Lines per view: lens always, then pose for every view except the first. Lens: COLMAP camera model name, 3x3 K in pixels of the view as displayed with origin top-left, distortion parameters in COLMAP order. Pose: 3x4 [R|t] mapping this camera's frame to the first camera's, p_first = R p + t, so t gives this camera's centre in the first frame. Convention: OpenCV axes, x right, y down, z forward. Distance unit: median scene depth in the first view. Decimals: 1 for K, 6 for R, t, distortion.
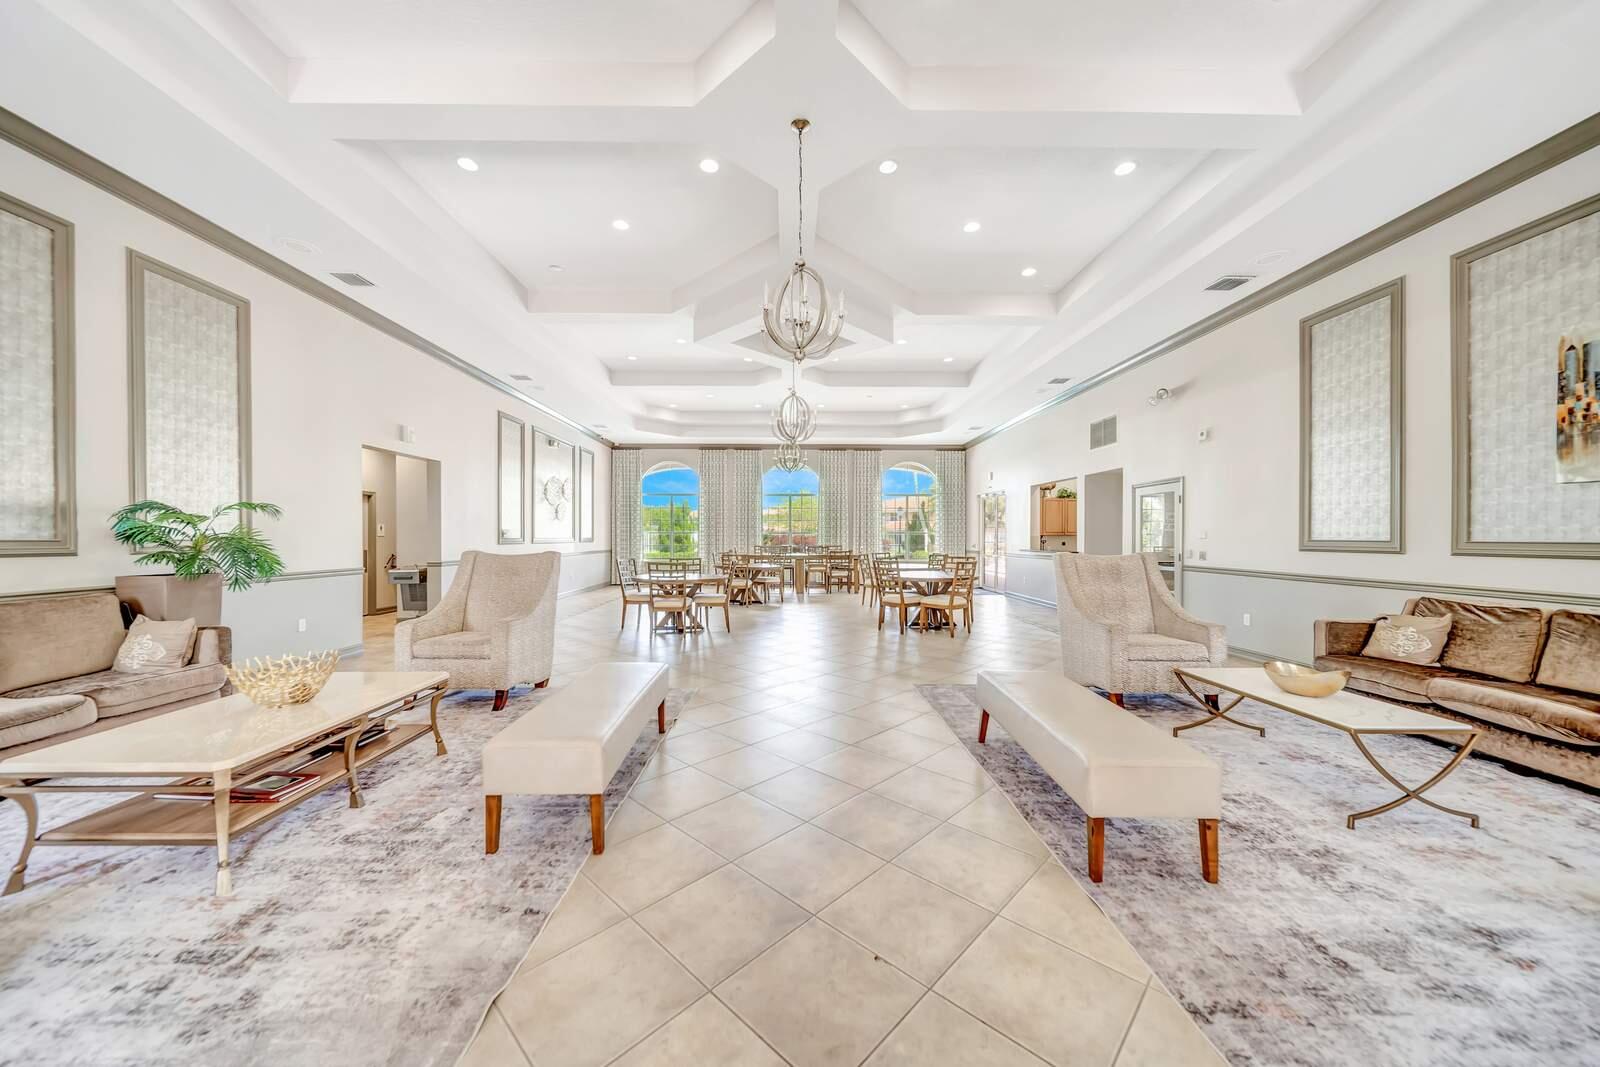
lens RADIAL K [[563.7, 0, 787.9], [0, 563.7, 540.3], [0, 0, 1]] dist [-0.002391, -0.000008]
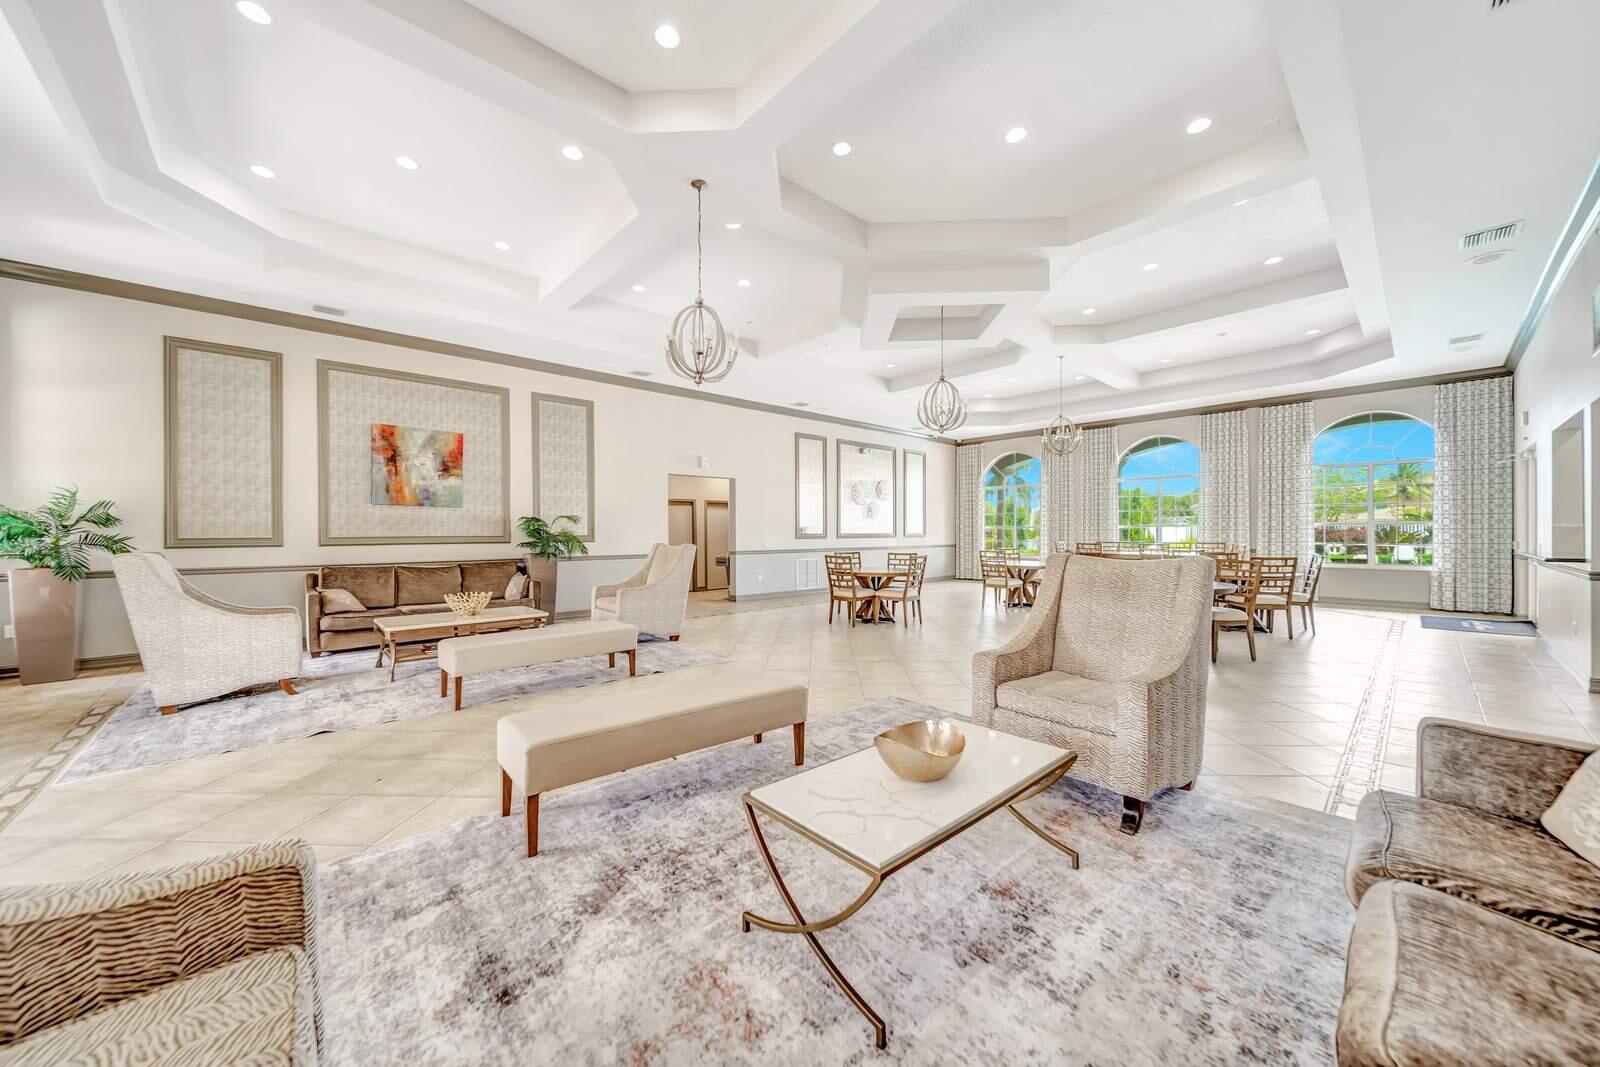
lens RADIAL K [[563.7, 0, 784.8], [0, 563.7, 533.2], [0, 0, 1]] dist [-0.002391, -0.000008]
pose [[0.662476, -0.003396, -0.749075, 0.801112], [0.001254, 0.999993, -0.003424, -0.001131], [0.749082, 0.001329, 0.662476, 0.278174]]
